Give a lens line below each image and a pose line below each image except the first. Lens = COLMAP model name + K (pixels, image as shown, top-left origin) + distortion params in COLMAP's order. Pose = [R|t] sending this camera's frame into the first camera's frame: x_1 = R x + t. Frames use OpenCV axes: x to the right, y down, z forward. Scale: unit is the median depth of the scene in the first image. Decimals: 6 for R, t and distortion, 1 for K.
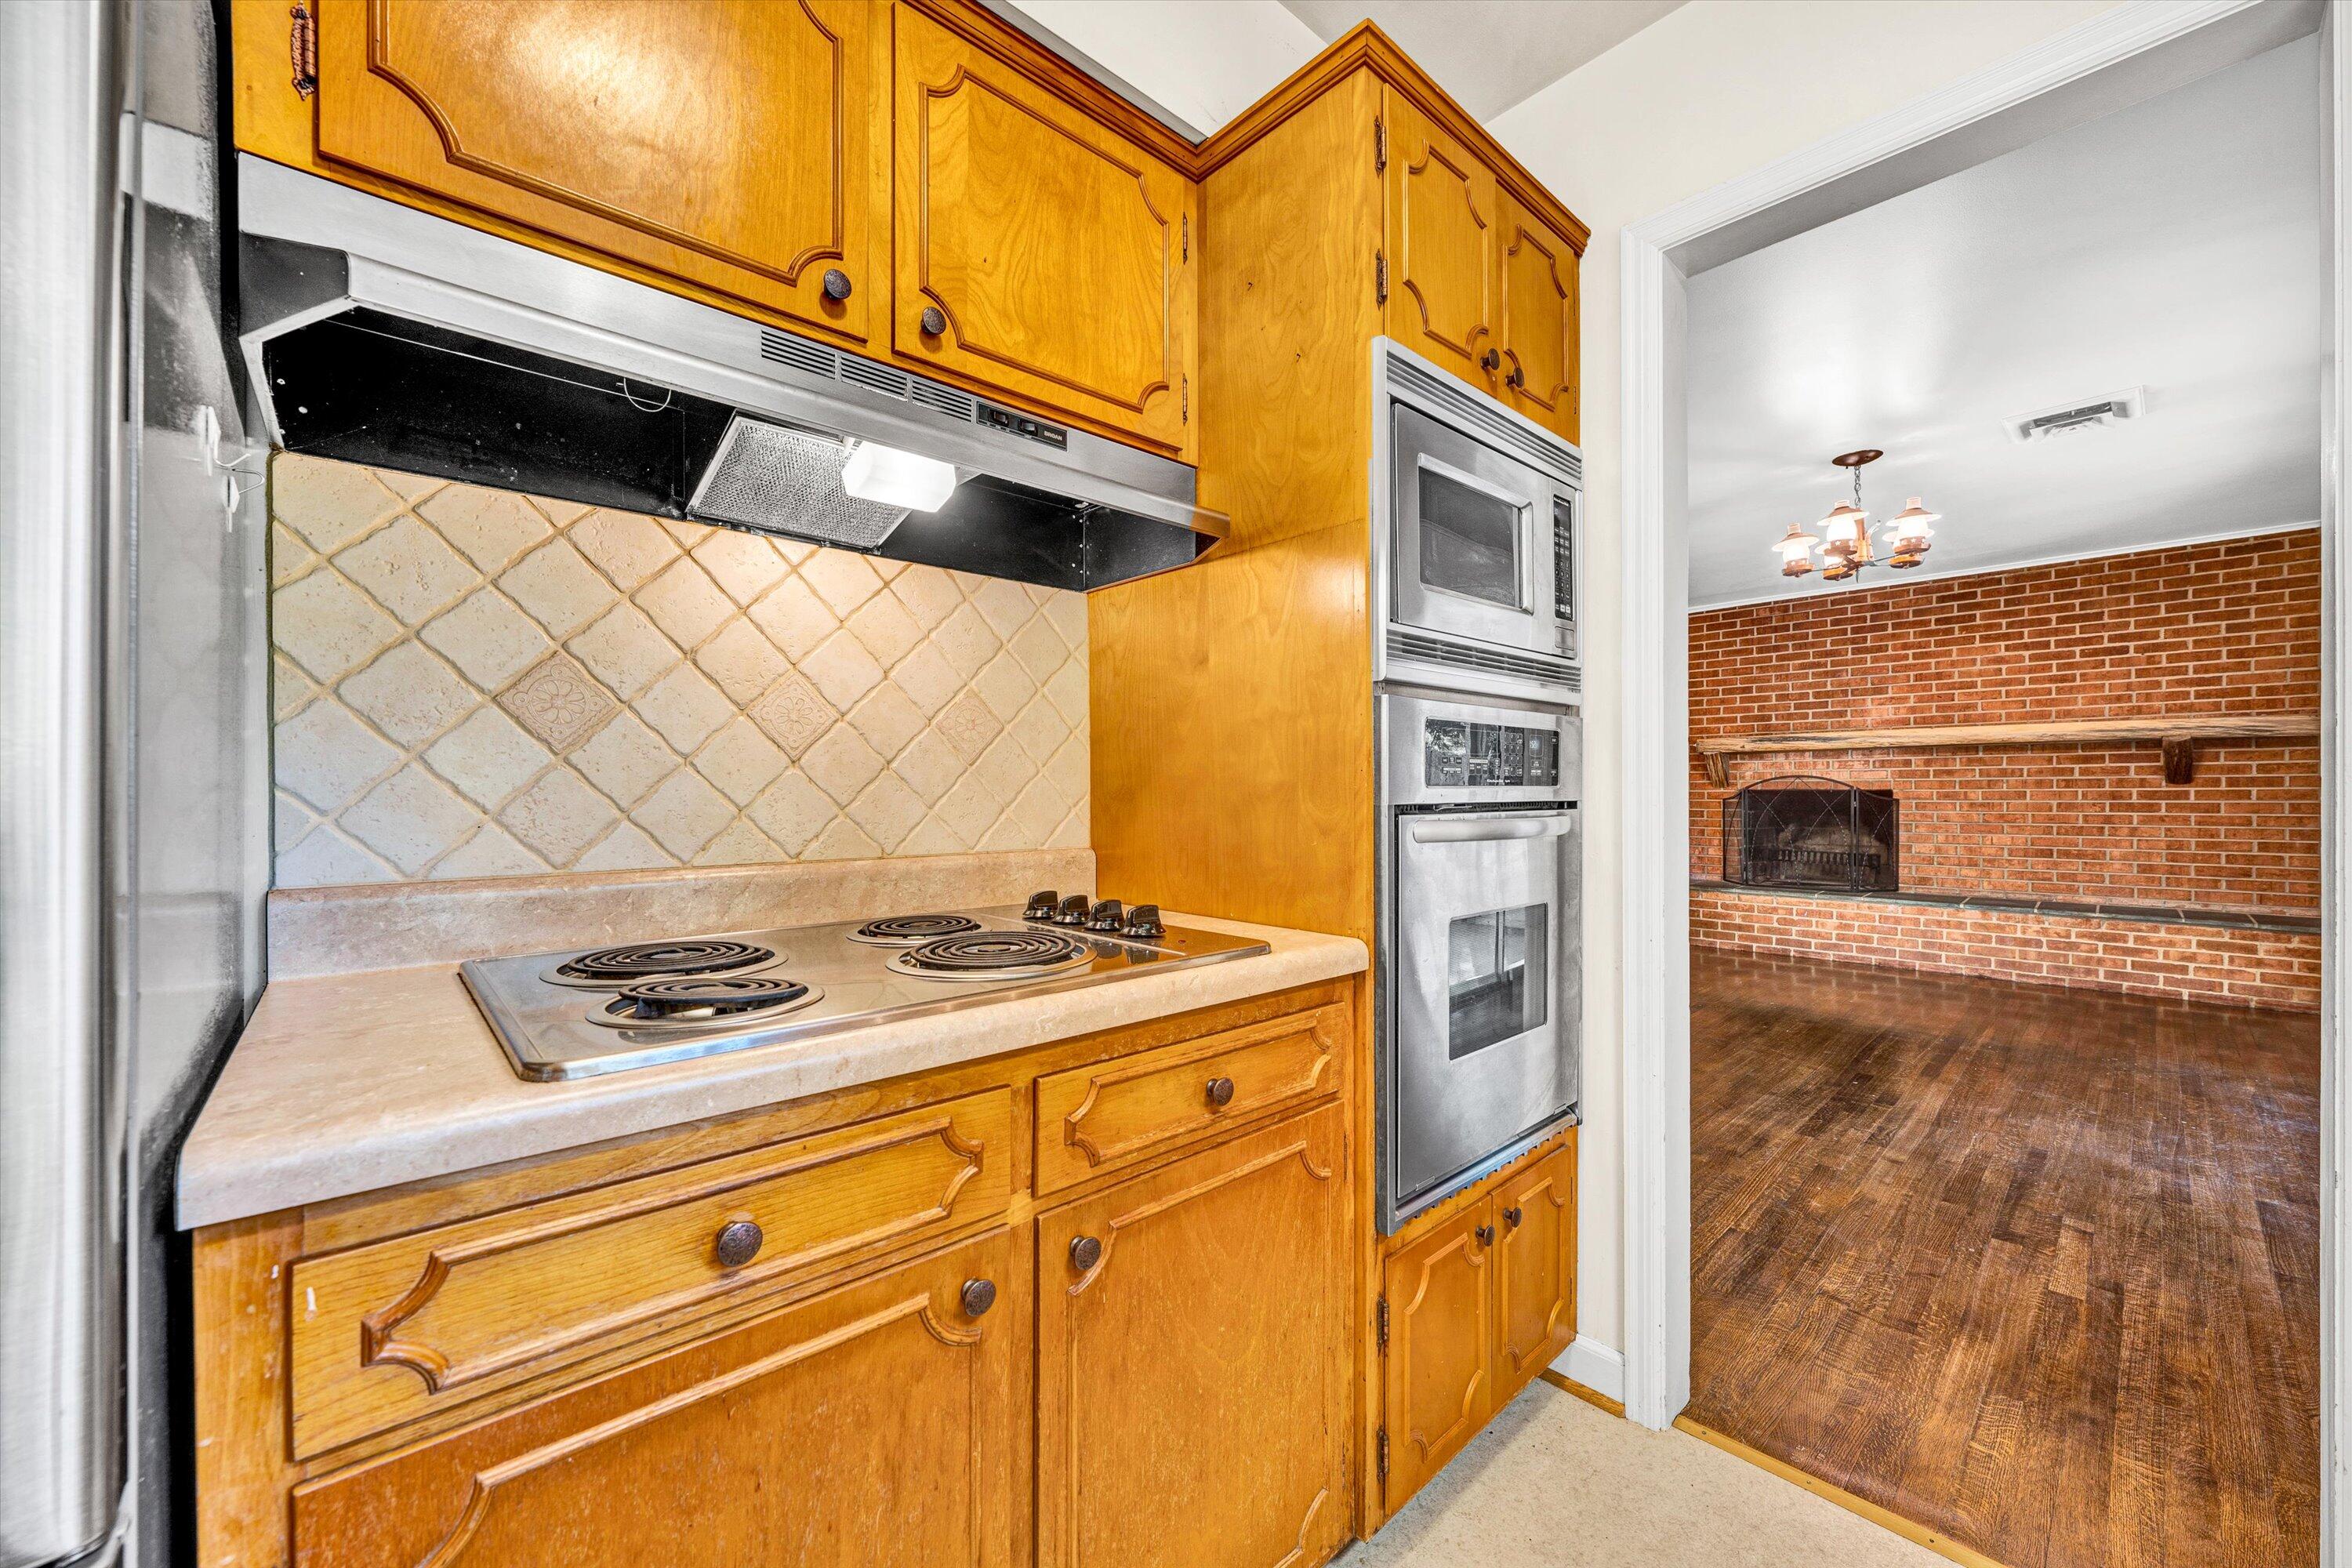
lens RADIAL K [[902.8, 0, 1171.0], [0, 902.8, 796.4], [0, 0, 1]] dist [-0.001479, 0.000032]
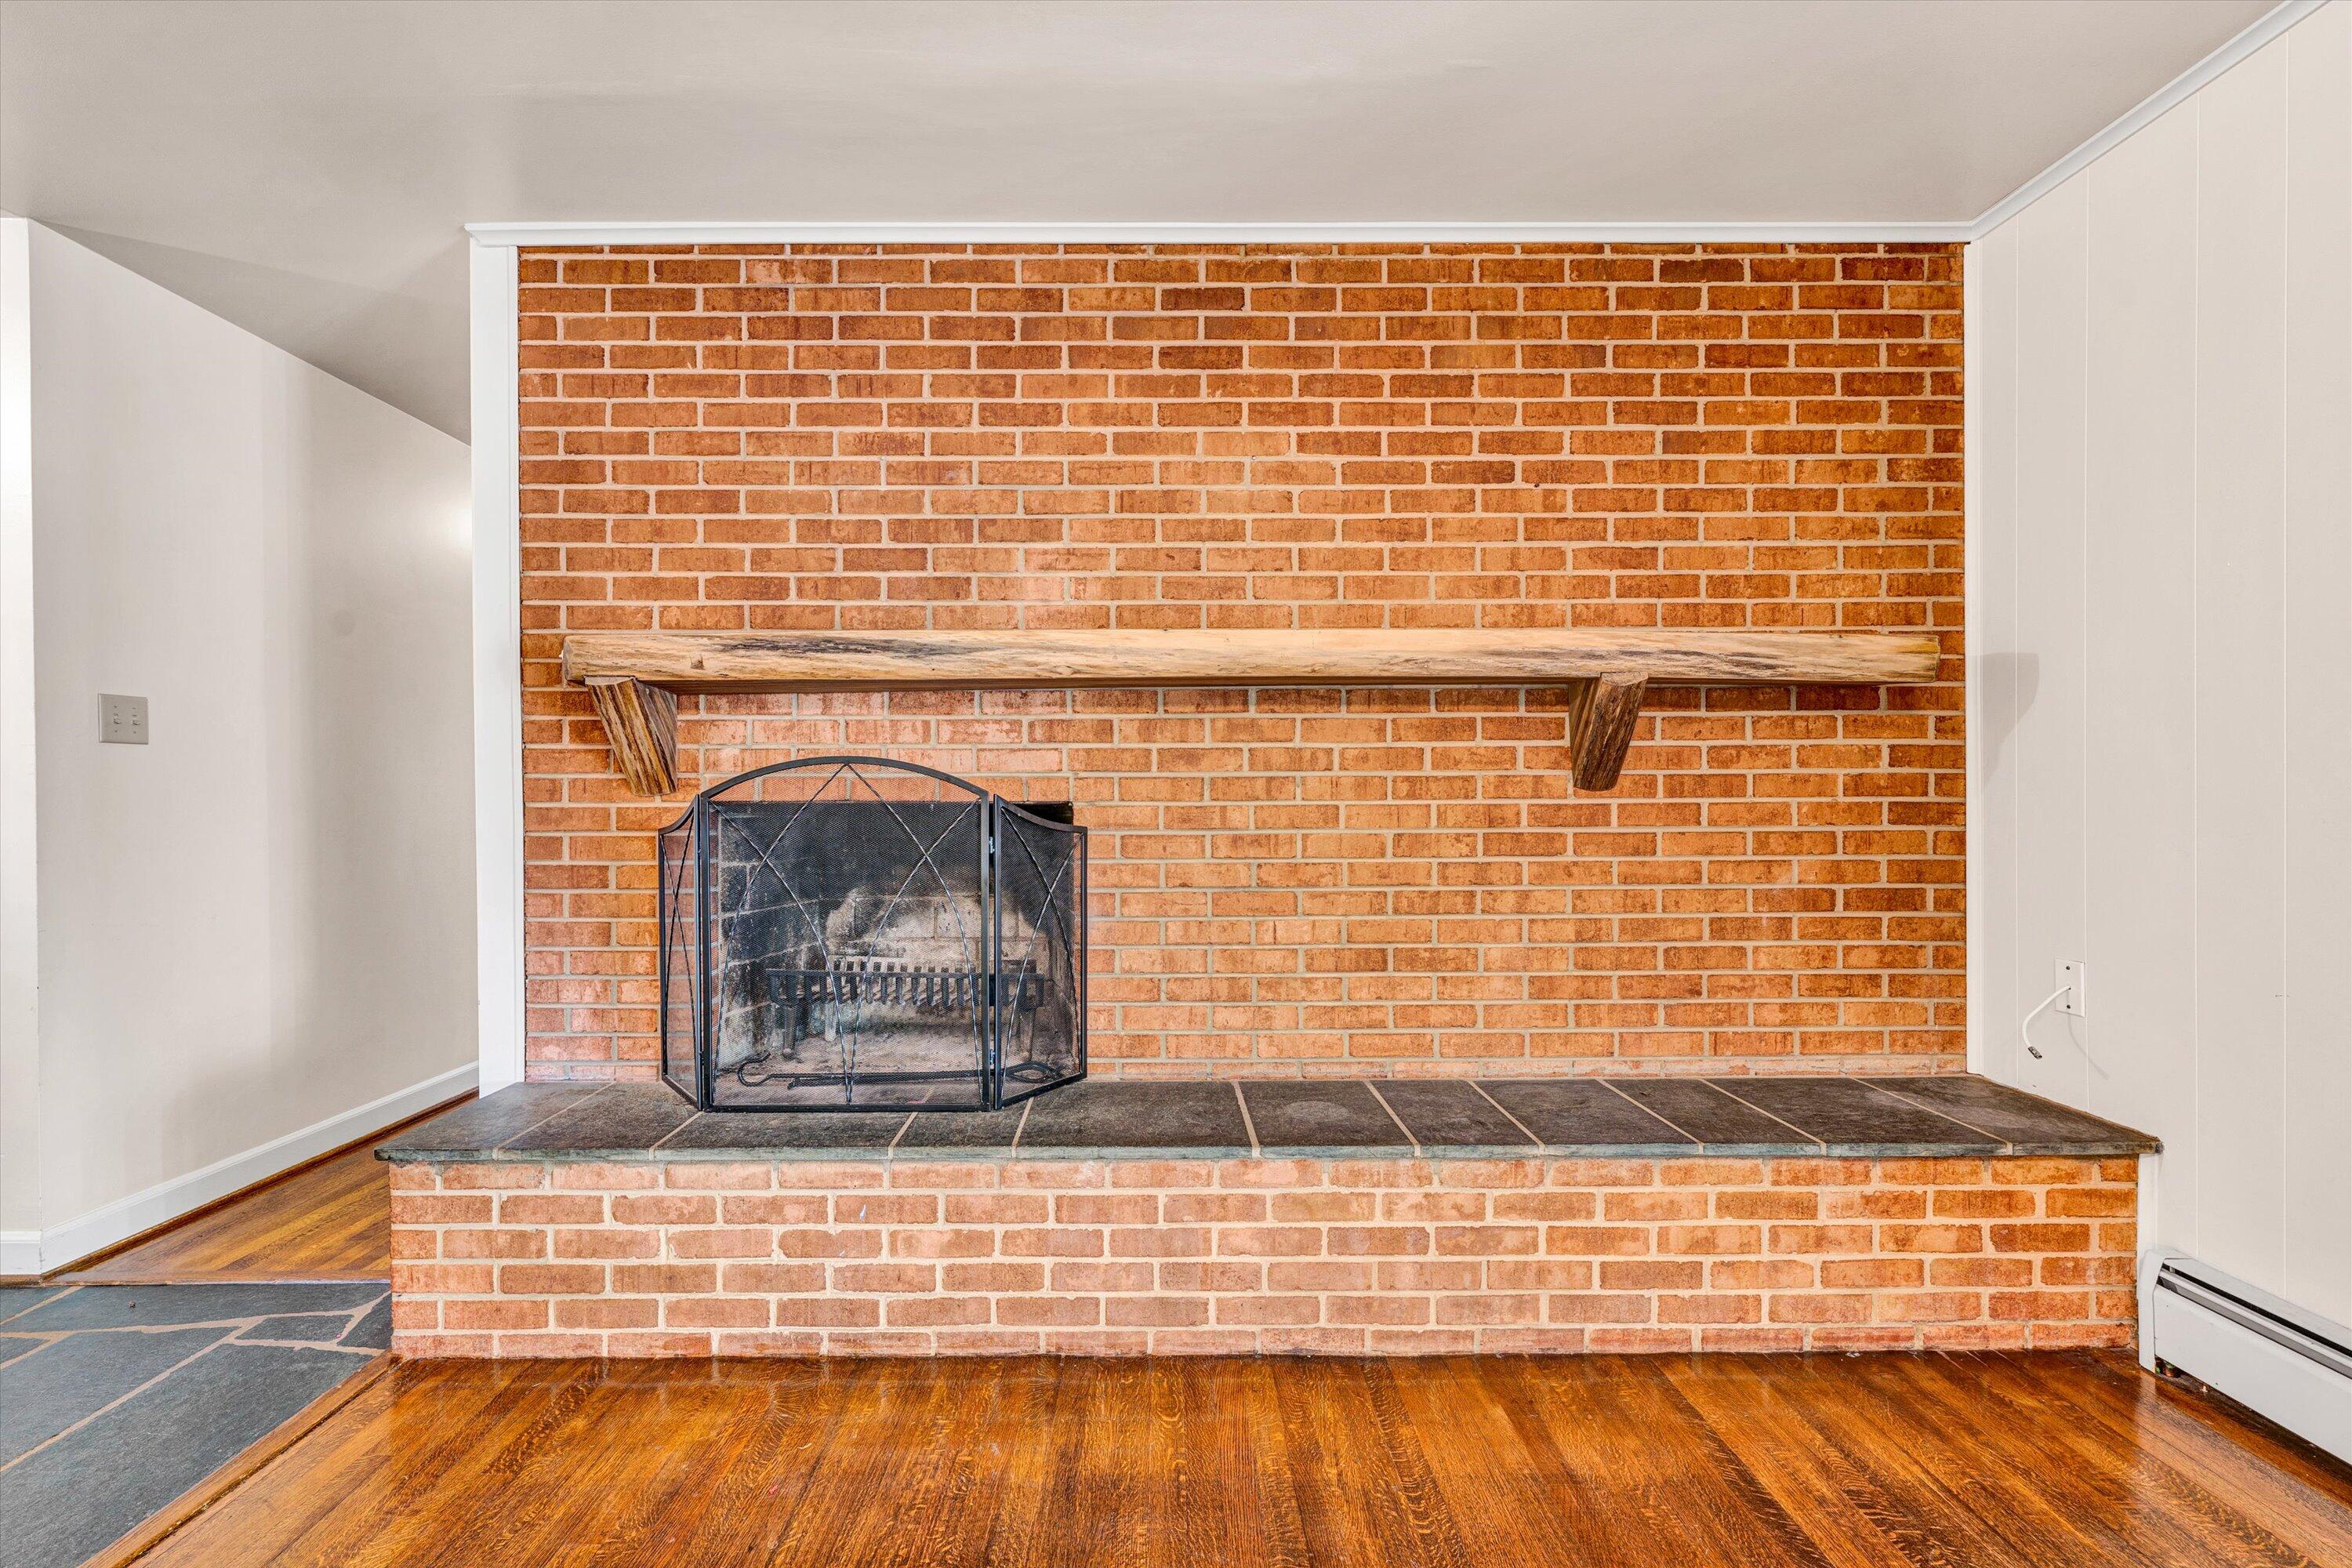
lens RADIAL K [[1018.7, 0, 1169.2], [0, 1018.7, 809.5], [0, 0, 1]] dist [0.000098, 0.000023]
pose [[0.667627, -0.005615, 0.744475, 0.536372], [0.003750, 0.999984, 0.004179, -0.006113], [-0.744487, 0.000001, 0.667637, 0.718937]]
